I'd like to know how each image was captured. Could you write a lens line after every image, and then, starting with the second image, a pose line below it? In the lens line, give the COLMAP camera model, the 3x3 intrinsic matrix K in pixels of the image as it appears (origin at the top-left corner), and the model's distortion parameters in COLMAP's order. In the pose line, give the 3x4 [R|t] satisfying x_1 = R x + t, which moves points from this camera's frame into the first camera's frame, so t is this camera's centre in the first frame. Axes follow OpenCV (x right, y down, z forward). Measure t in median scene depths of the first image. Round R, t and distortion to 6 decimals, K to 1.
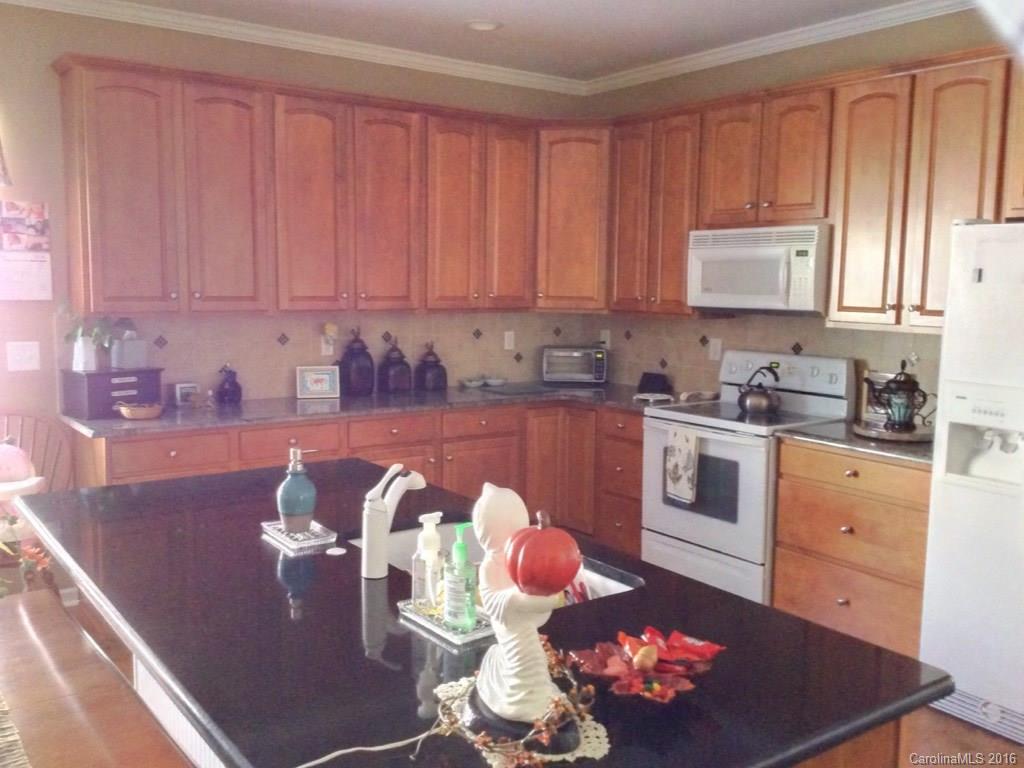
lens RADIAL K [[931.5, 0, 504.1], [0, 931.5, 381.6], [0, 0, 1]] dist [0.053930, 0.000000]
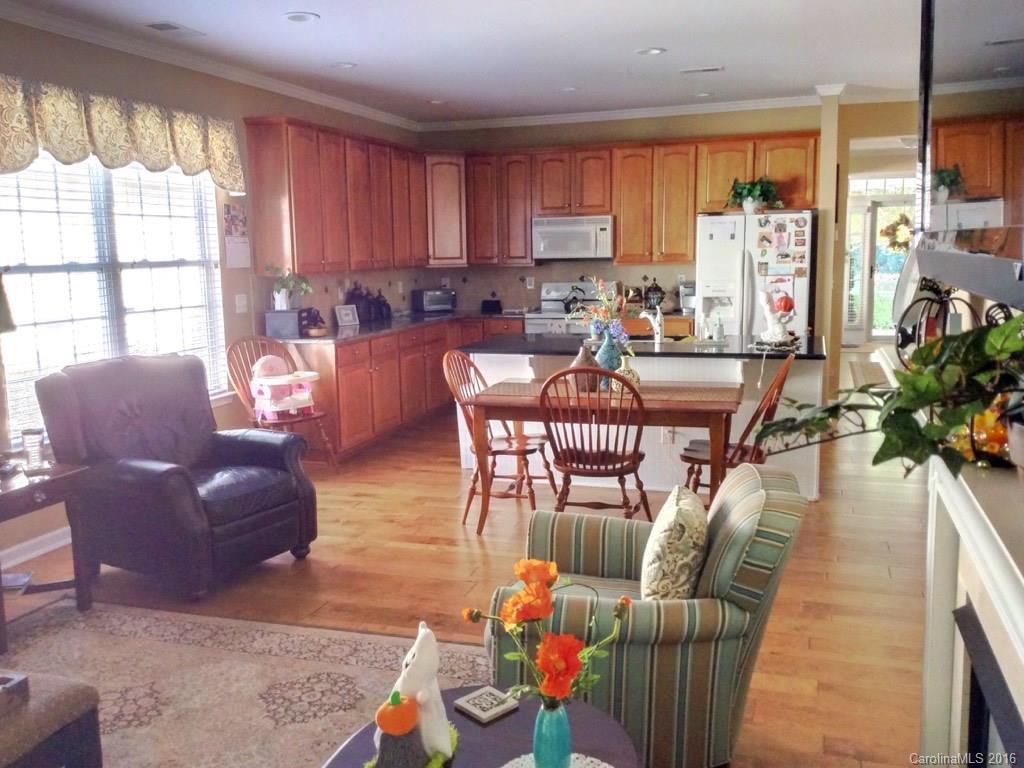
lens RADIAL K [[931.5, 0, 510.6], [0, 931.5, 385.7], [0, 0, 1]] dist [0.053930, 0.000000]
pose [[0.799520, -0.115897, 0.589352, -1.019197], [0.097637, 0.993235, 0.062866, 0.051469], [-0.592651, 0.007280, 0.805427, -0.490085]]
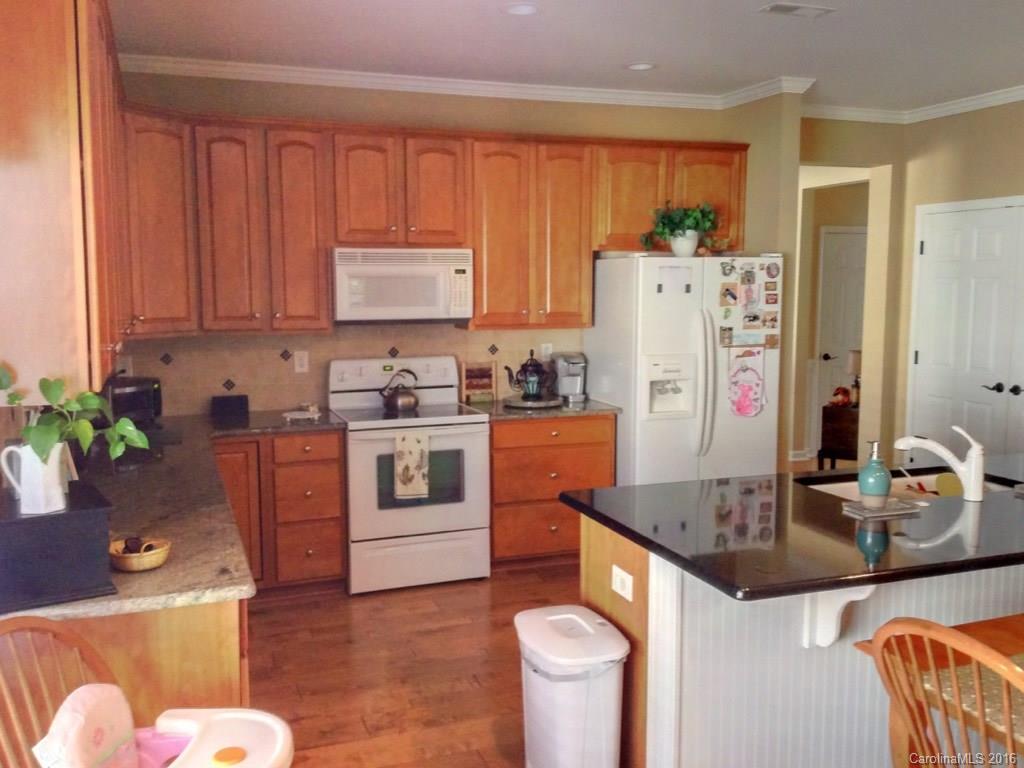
lens RADIAL K [[931.5, 0, 515.5], [0, 931.5, 384.4], [0, 0, 1]] dist [0.053930, 0.000000]
pose [[0.270721, -0.118297, 0.955362, -0.788507], [0.115071, 0.989282, 0.089890, -0.086162], [-0.955756, 0.085600, 0.281432, 0.562563]]
